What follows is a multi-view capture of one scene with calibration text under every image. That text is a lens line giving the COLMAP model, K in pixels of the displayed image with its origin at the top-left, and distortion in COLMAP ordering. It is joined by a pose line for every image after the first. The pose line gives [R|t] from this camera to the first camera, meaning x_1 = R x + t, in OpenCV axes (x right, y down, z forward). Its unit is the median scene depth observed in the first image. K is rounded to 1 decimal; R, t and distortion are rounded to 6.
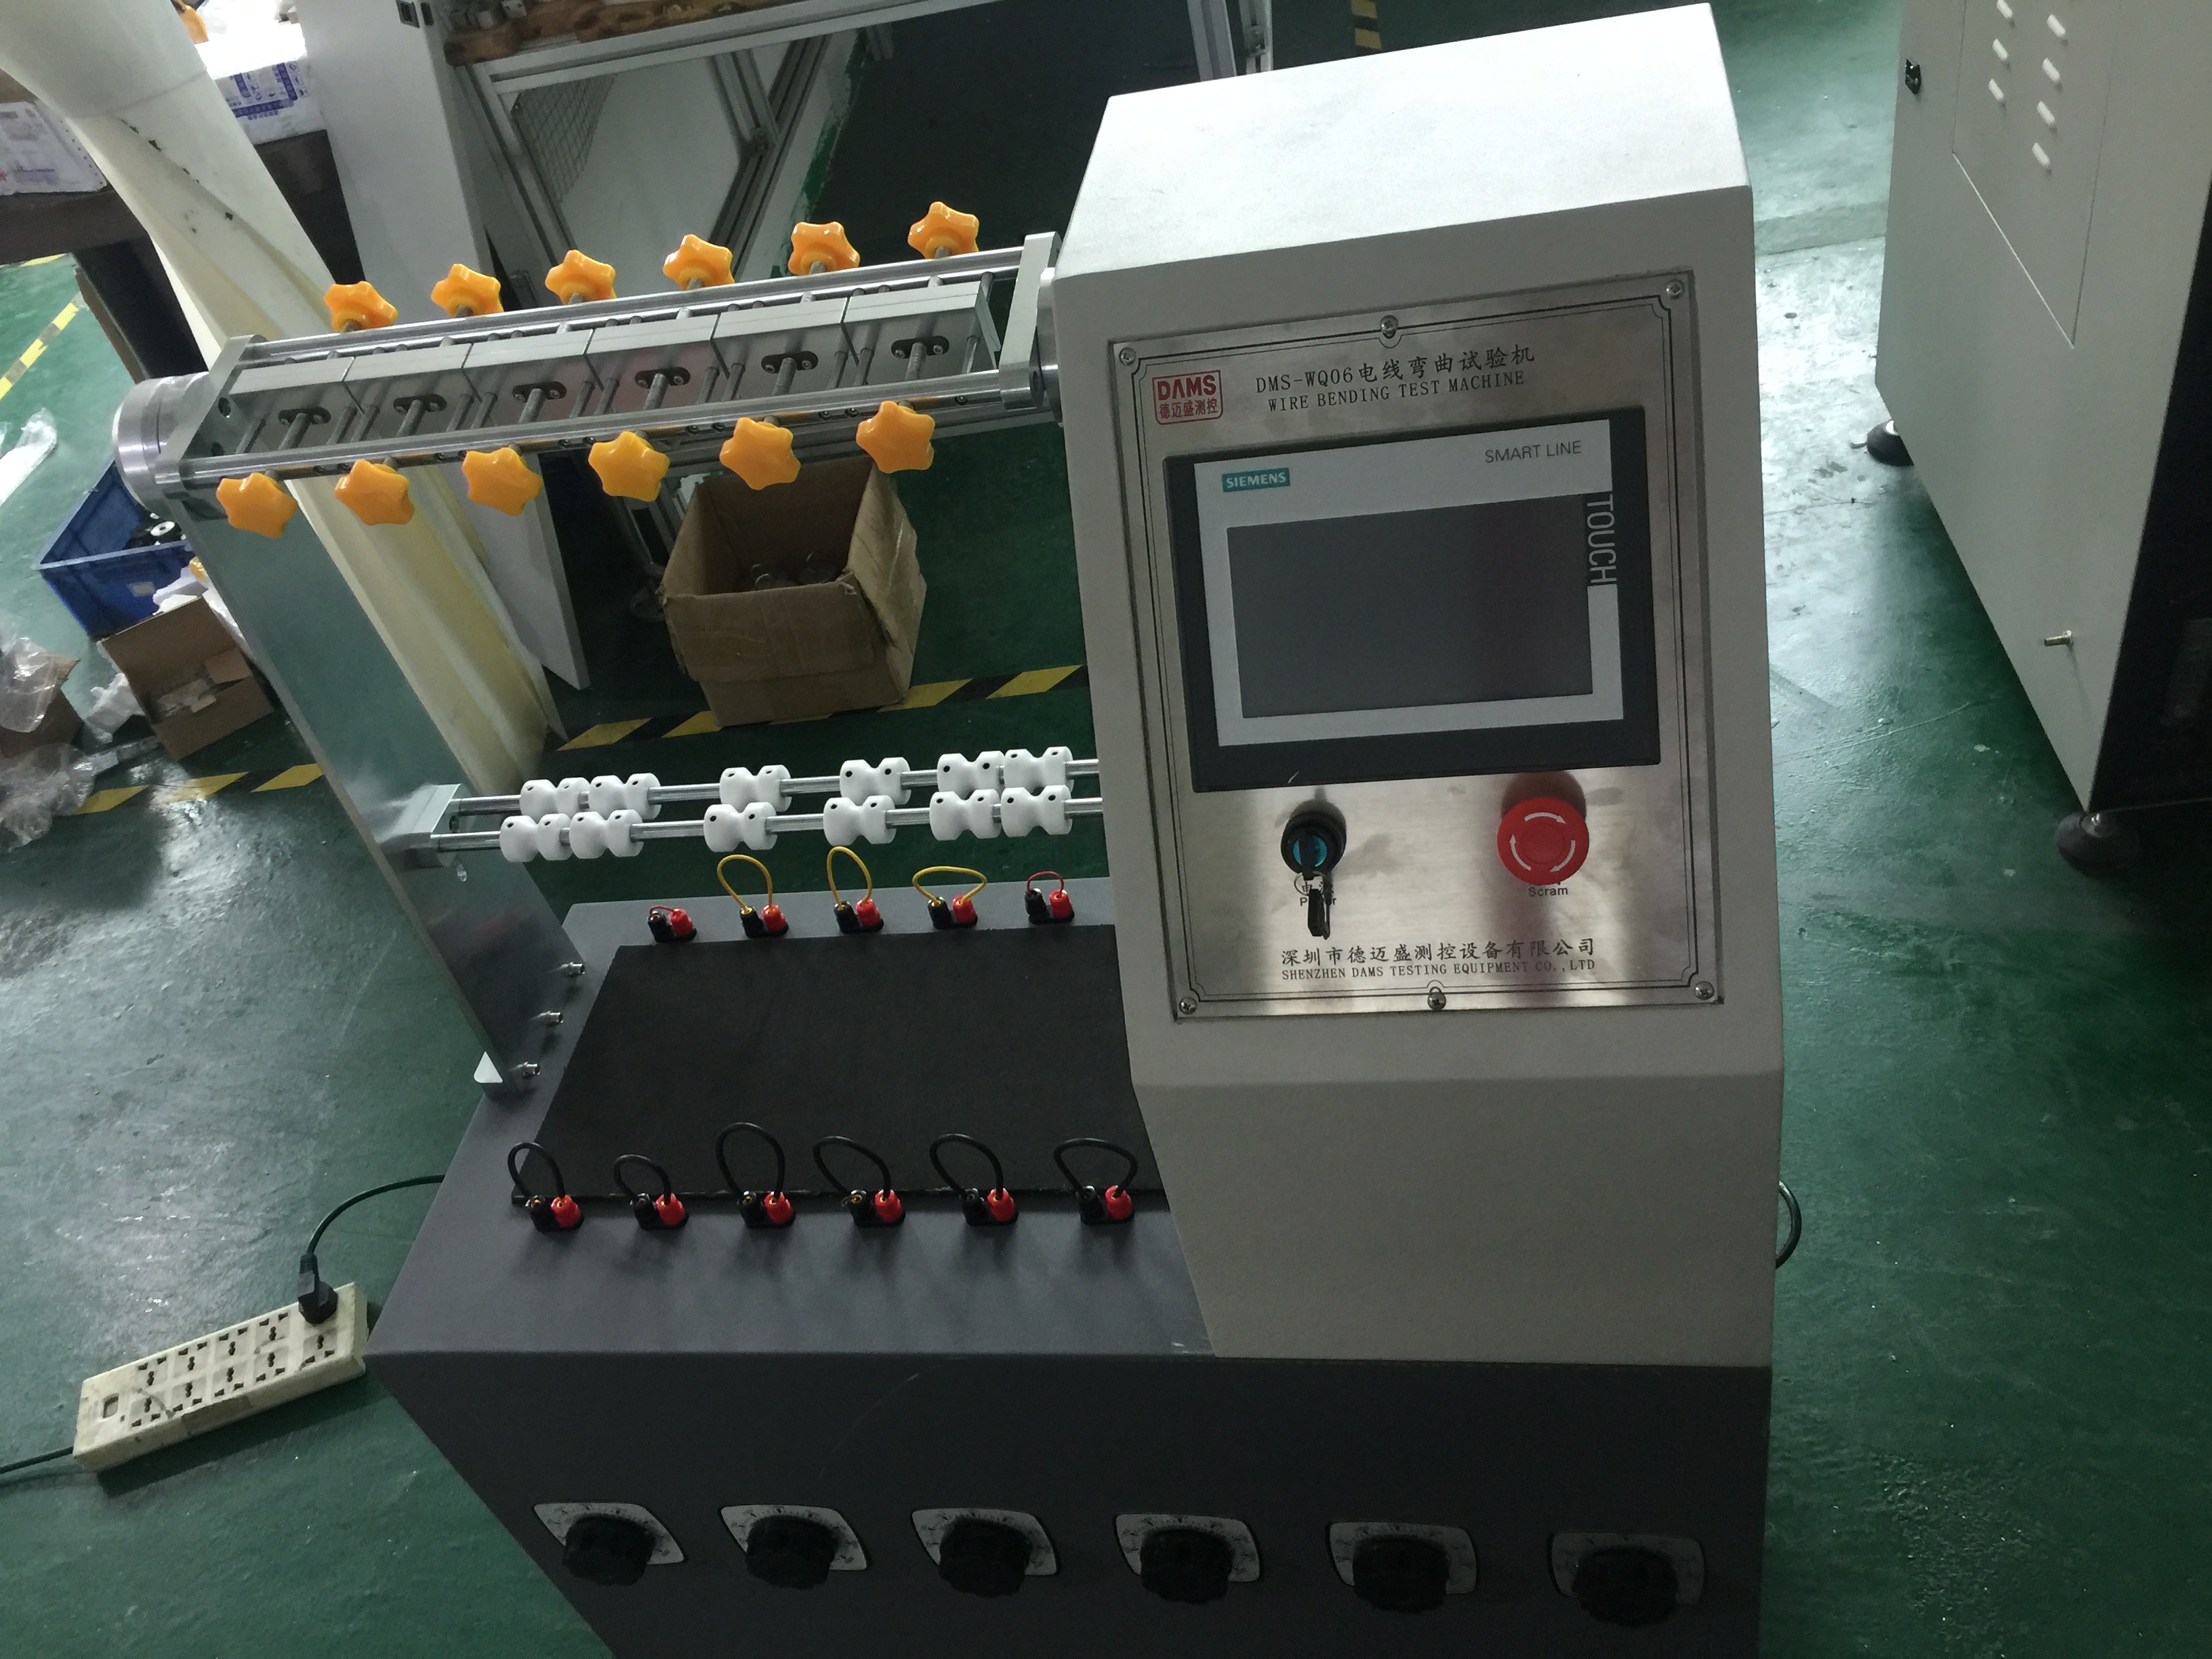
lens RADIAL K [[1920.7, 0, 1095.1], [0, 1920.7, 824.9], [0, 0, 1]] dist [0.081096, -0.116151]
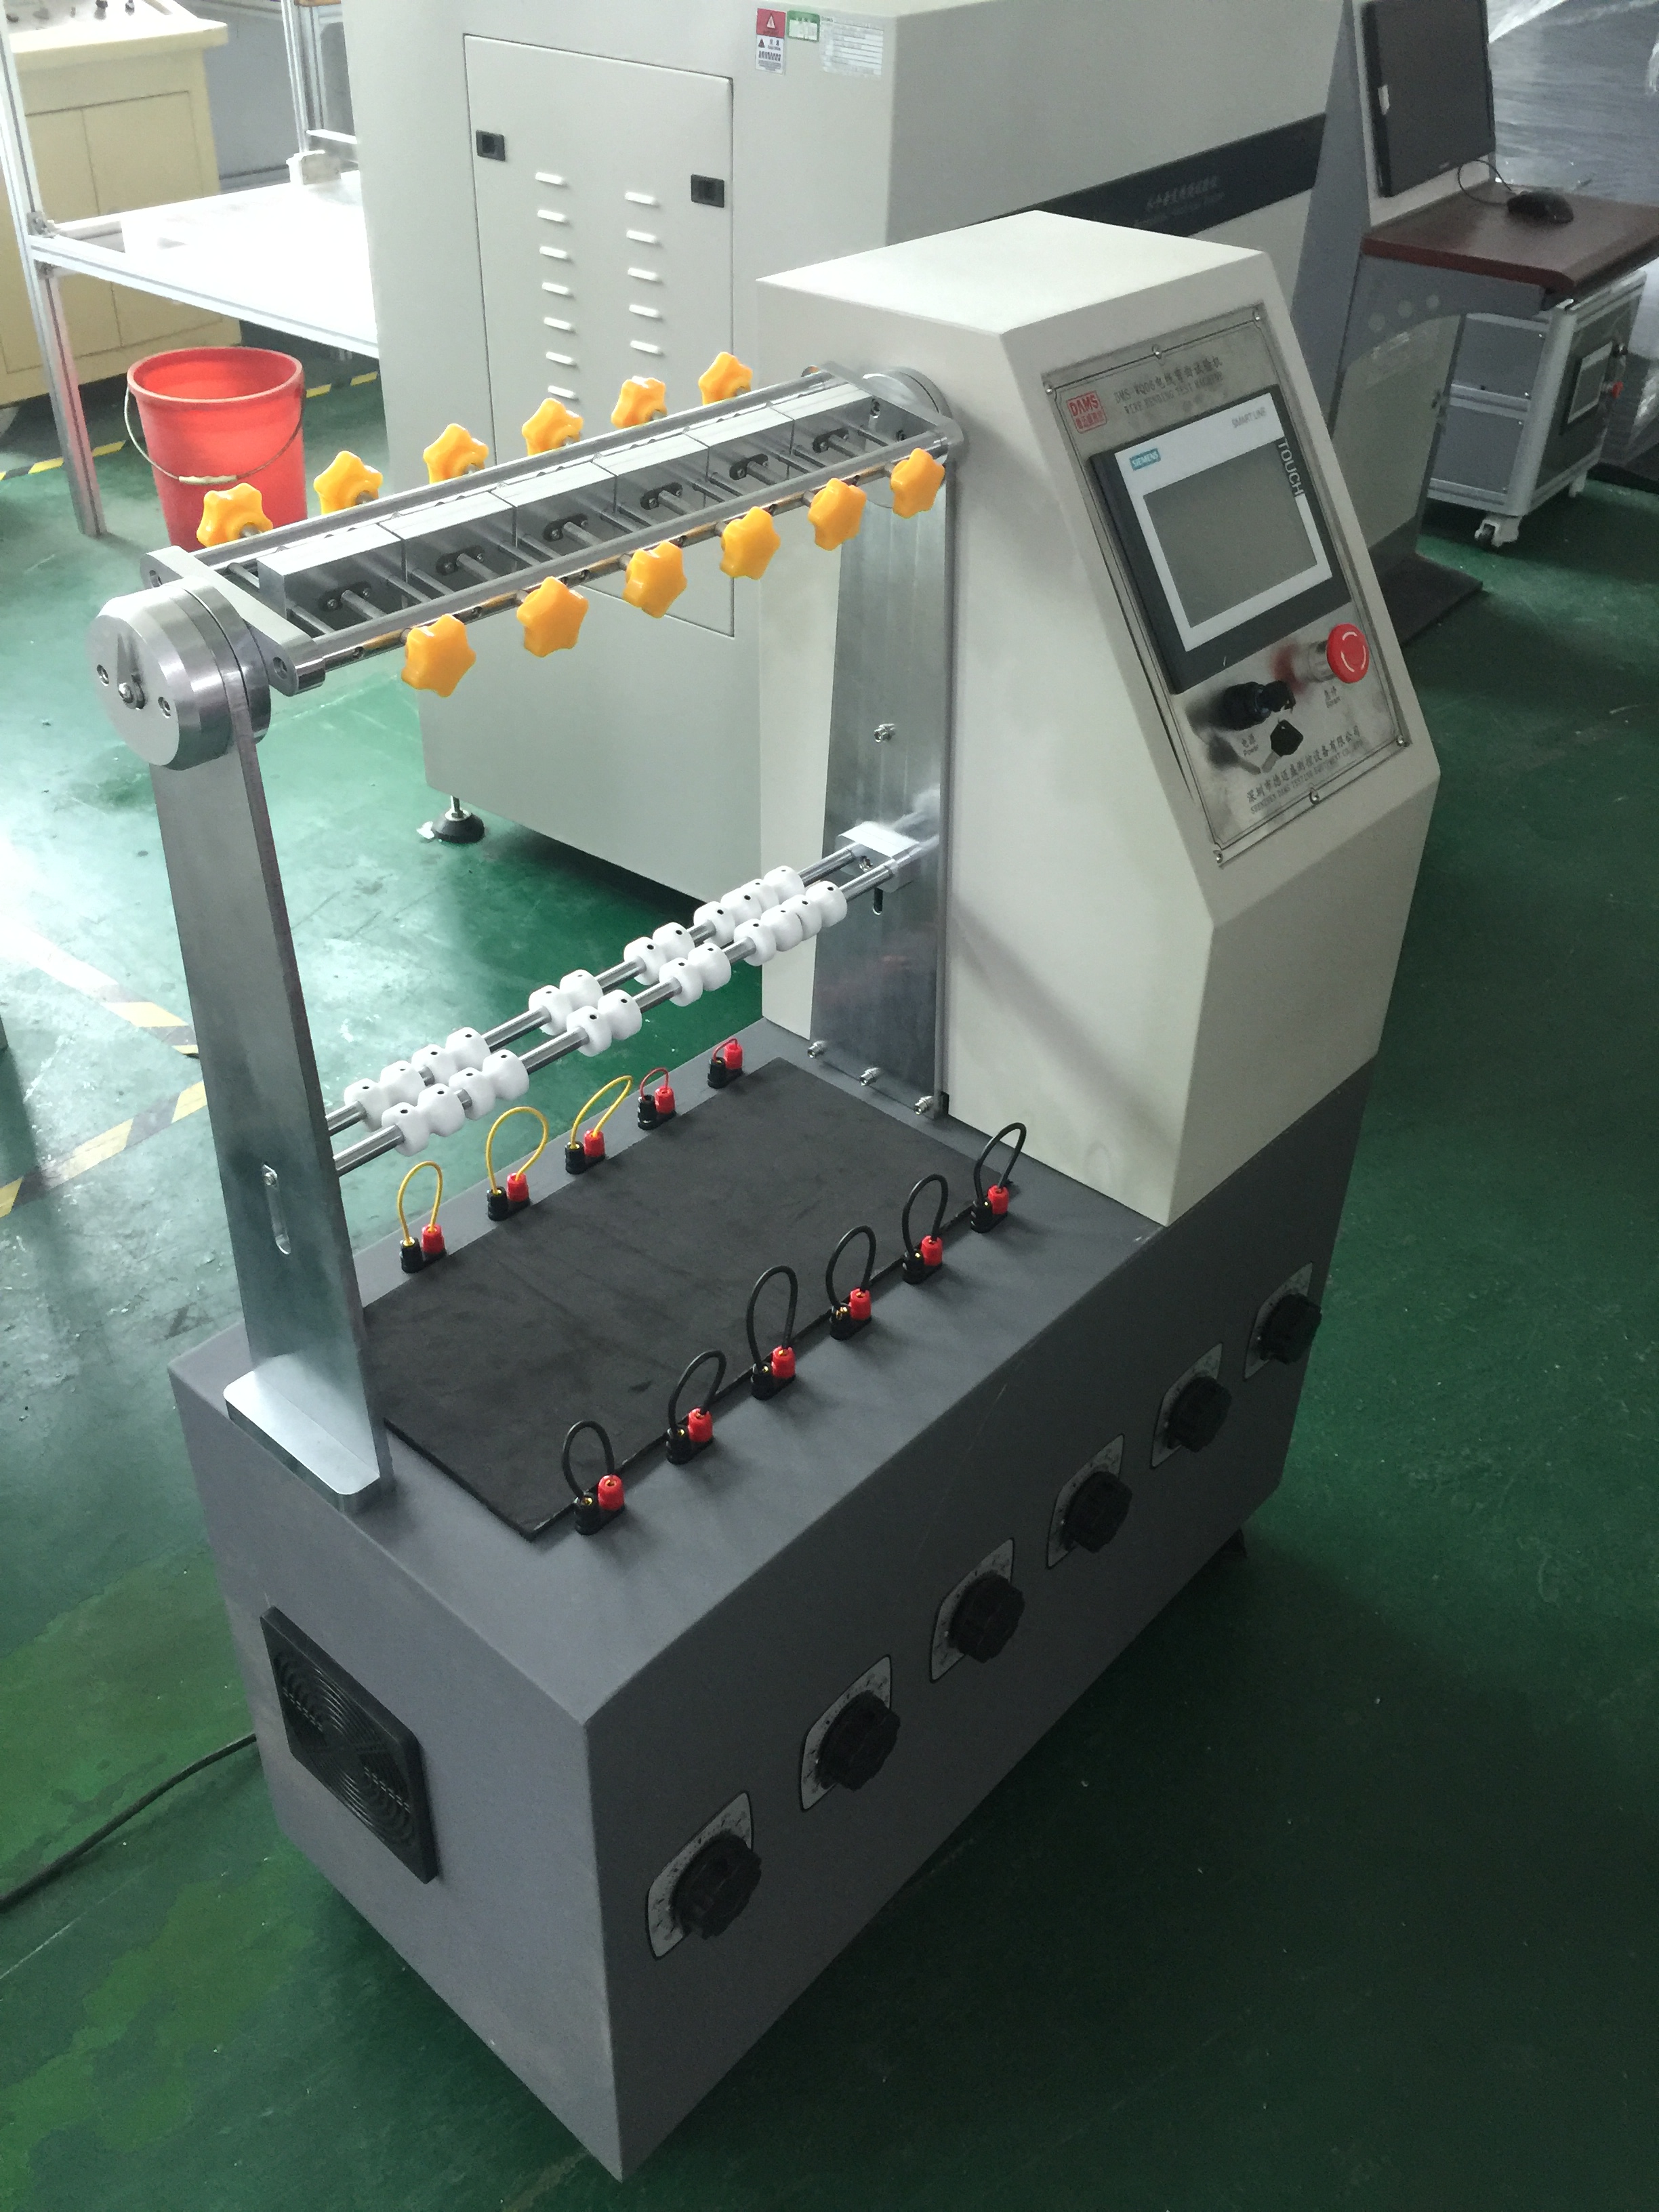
lens RADIAL K [[1920.7, 0, 829.4], [0, 1920.7, 1082.2], [0, 0, 1]] dist [0.081096, -0.116151]
pose [[0.538762, -0.293709, 0.789601, -0.902053], [0.464891, 0.885285, 0.012096, 0.068972], [-0.702575, 0.360562, 0.613501, 0.324269]]
